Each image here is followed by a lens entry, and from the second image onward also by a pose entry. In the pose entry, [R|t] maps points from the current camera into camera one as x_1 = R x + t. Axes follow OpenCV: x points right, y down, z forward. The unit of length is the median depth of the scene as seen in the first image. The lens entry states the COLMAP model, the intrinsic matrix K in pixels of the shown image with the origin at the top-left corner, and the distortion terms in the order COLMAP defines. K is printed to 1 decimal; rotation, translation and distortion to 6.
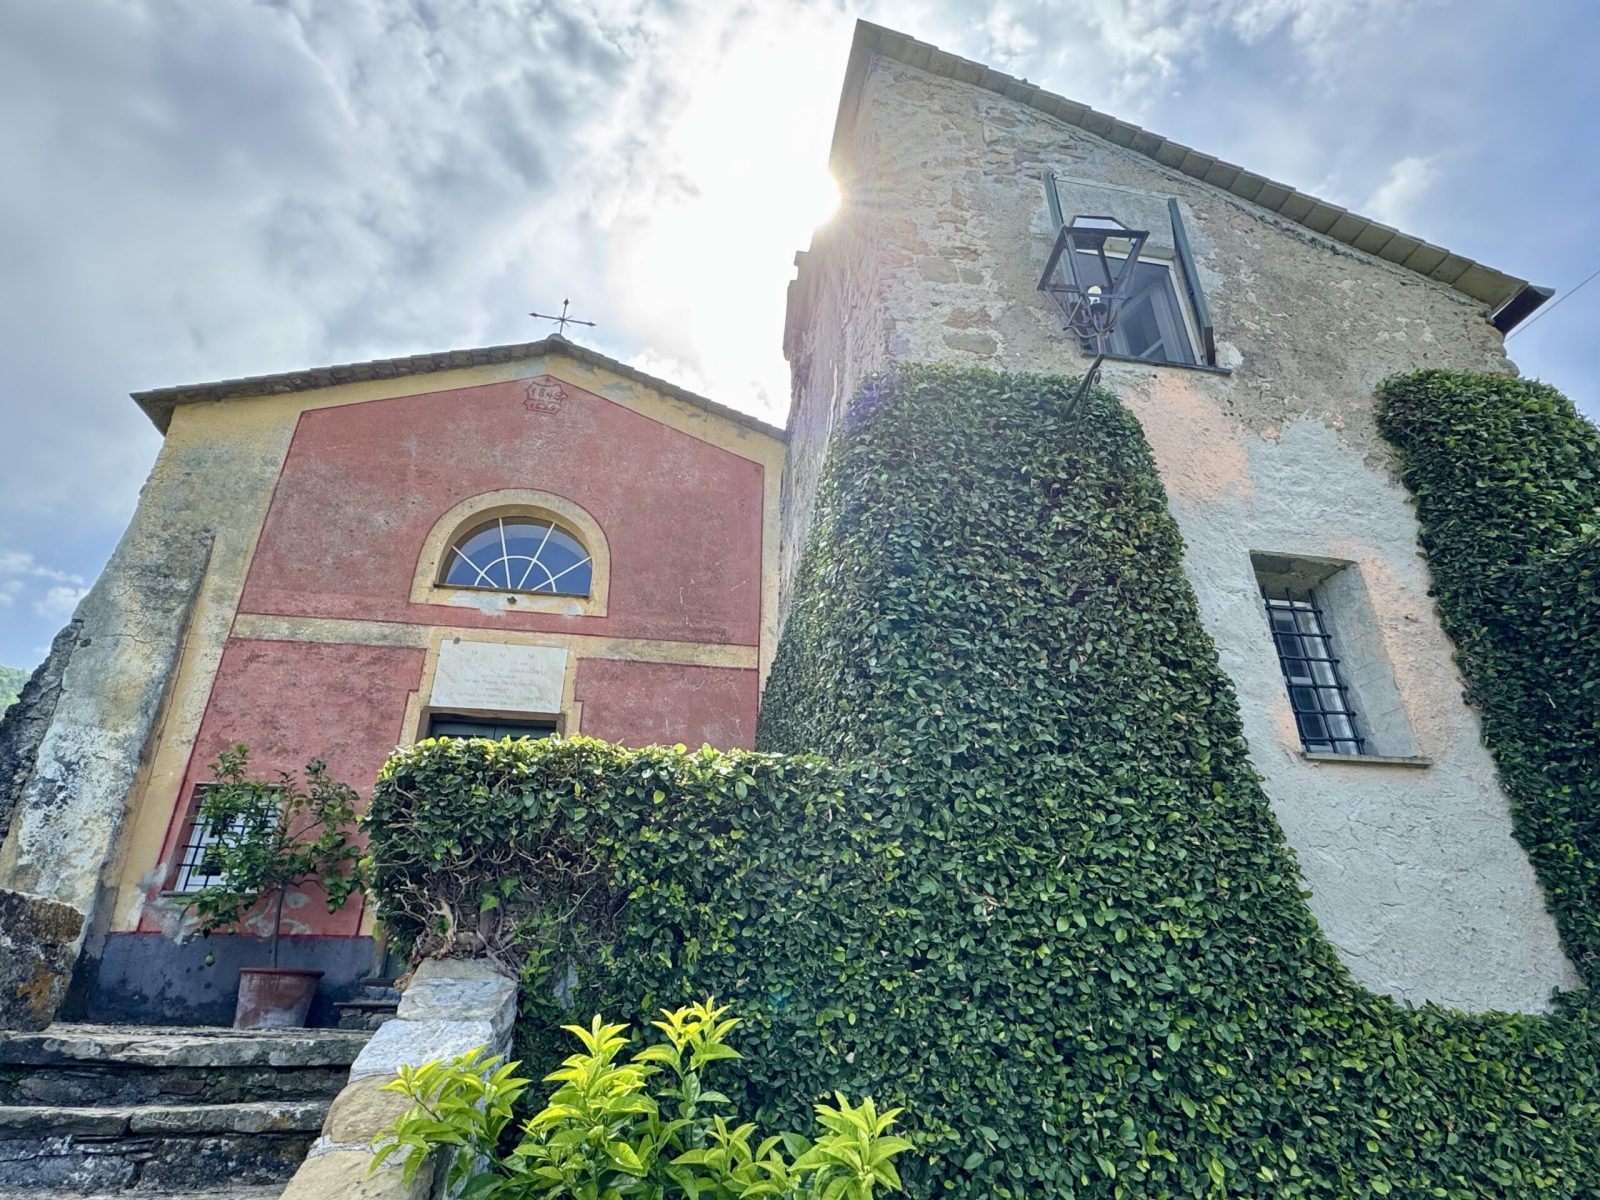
lens RADIAL K [[879.6, 0, 799.2], [0, 879.6, 605.5], [0, 0, 1]] dist [0.006506, 0.001324]
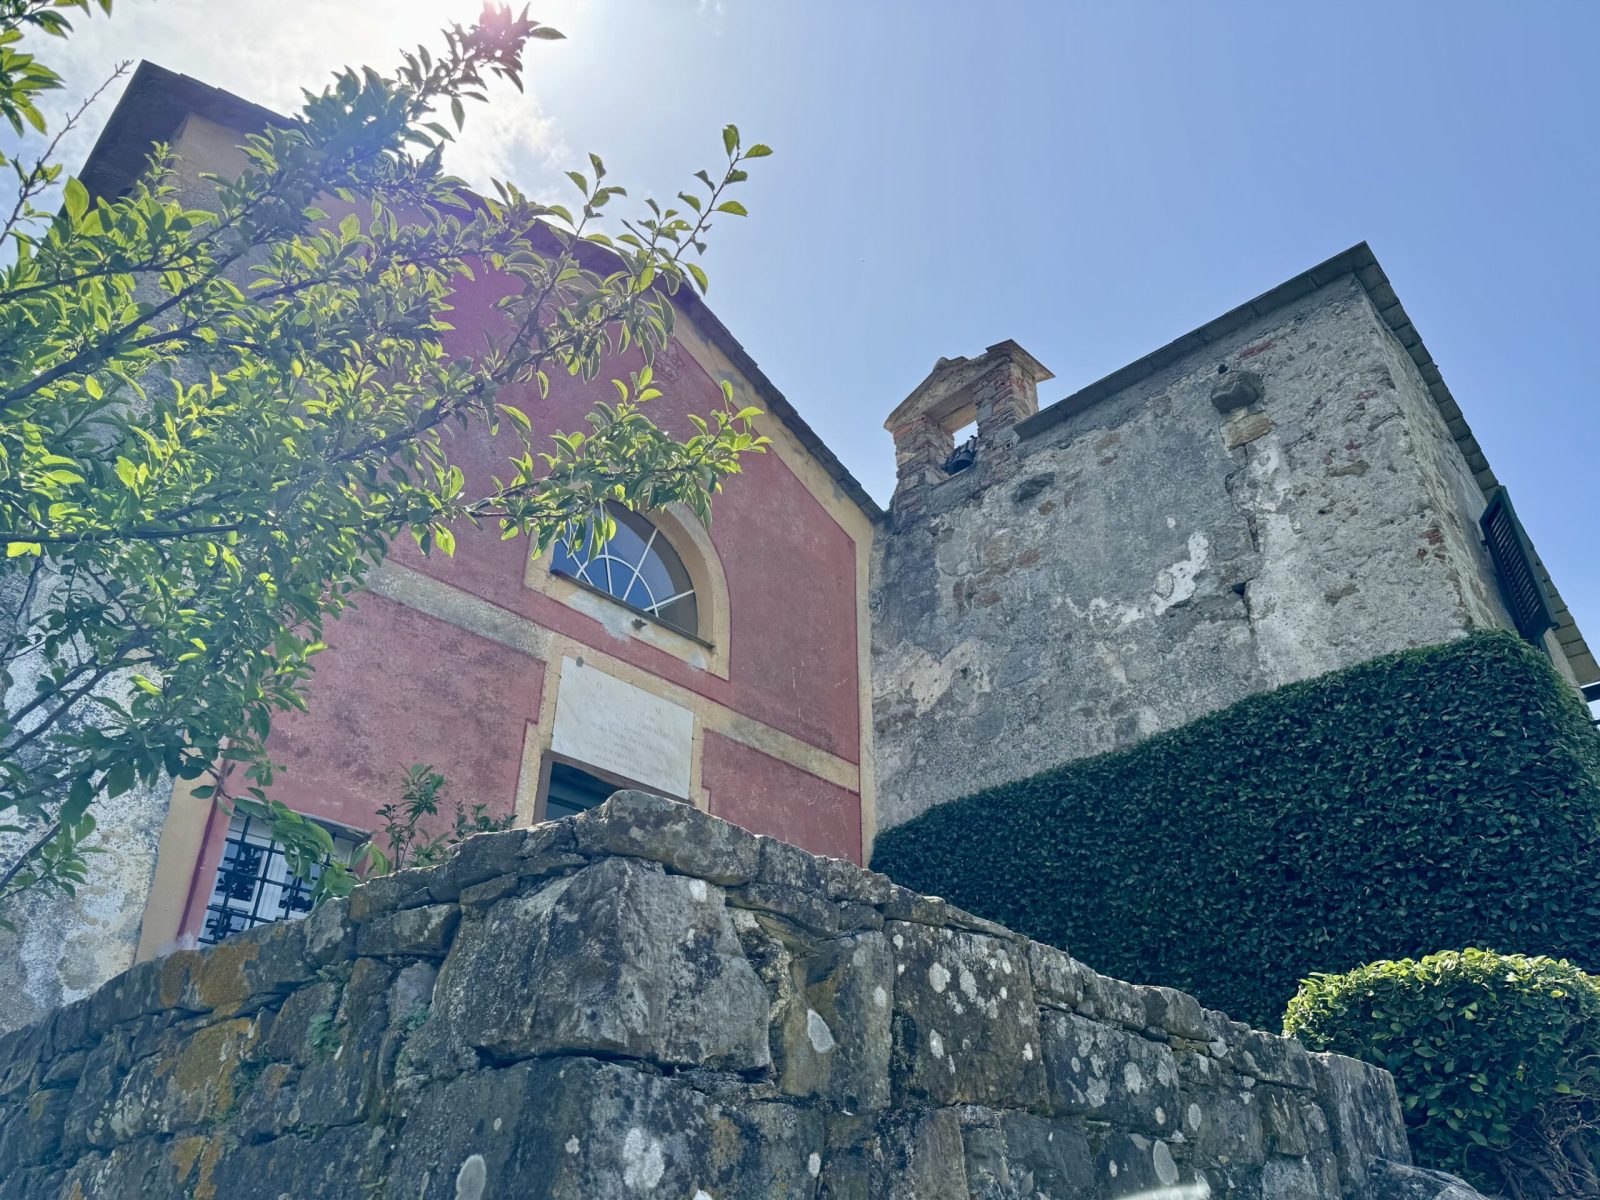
lens RADIAL K [[1108.1, 0, 801.5], [0, 1108.1, 595.1], [0, 0, 1]] dist [-0.003694, -0.004215]
pose [[0.788858, 0.319467, 0.525017, -0.715342], [-0.278813, 0.947339, -0.157519, 0.077670], [-0.547692, -0.022122, 0.836388, 0.177633]]
